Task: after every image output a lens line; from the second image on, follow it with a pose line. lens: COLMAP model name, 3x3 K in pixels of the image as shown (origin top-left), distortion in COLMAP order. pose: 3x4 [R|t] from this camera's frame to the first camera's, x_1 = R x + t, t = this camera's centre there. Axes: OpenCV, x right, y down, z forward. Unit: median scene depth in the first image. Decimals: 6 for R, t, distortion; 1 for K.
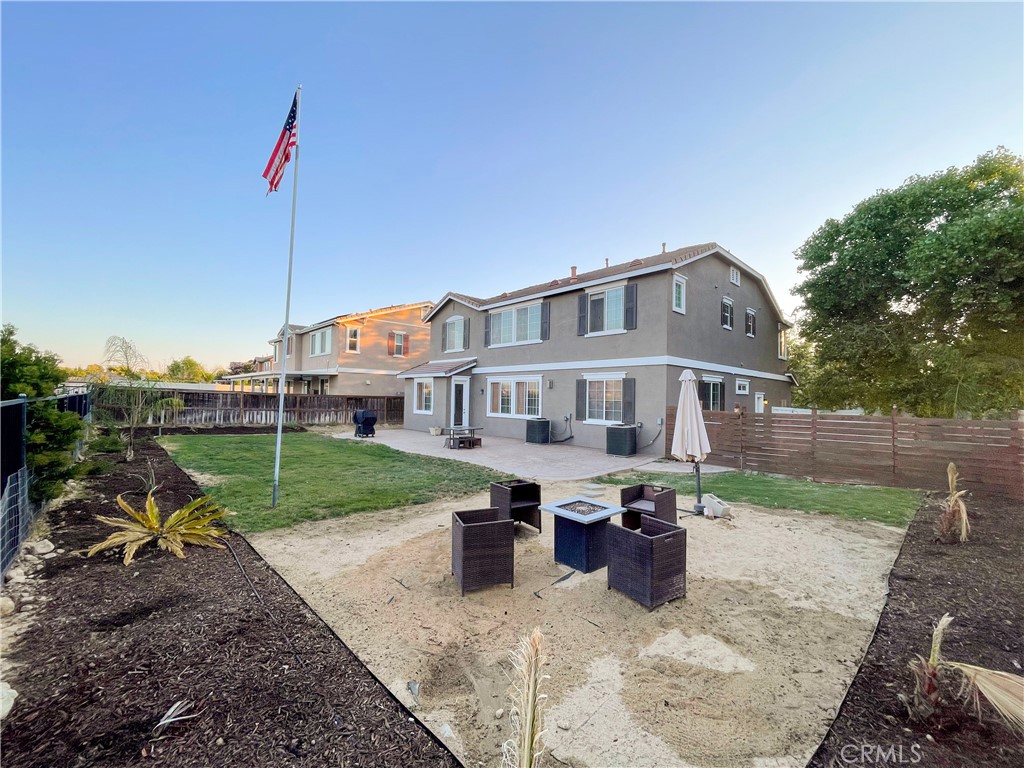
lens RADIAL K [[411.9, 0, 512.6], [0, 411.9, 386.5], [0, 0, 1]] dist [-0.007288, -0.000095]
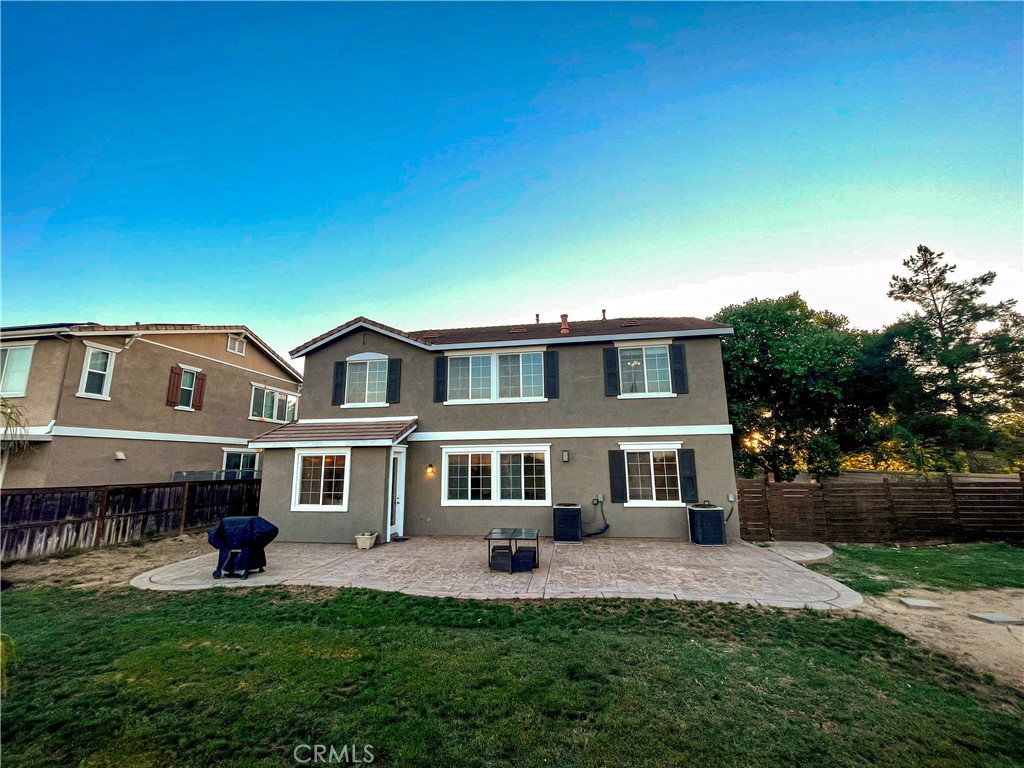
lens RADIAL K [[411.9, 0, 511.8], [0, 411.9, 381.3], [0, 0, 1]] dist [-0.007288, -0.000095]
pose [[0.785775, 0.092977, 0.611484, -0.423961], [0.011697, 0.986226, -0.164989, -0.017037], [-0.618402, 0.136797, 0.773864, 0.411936]]
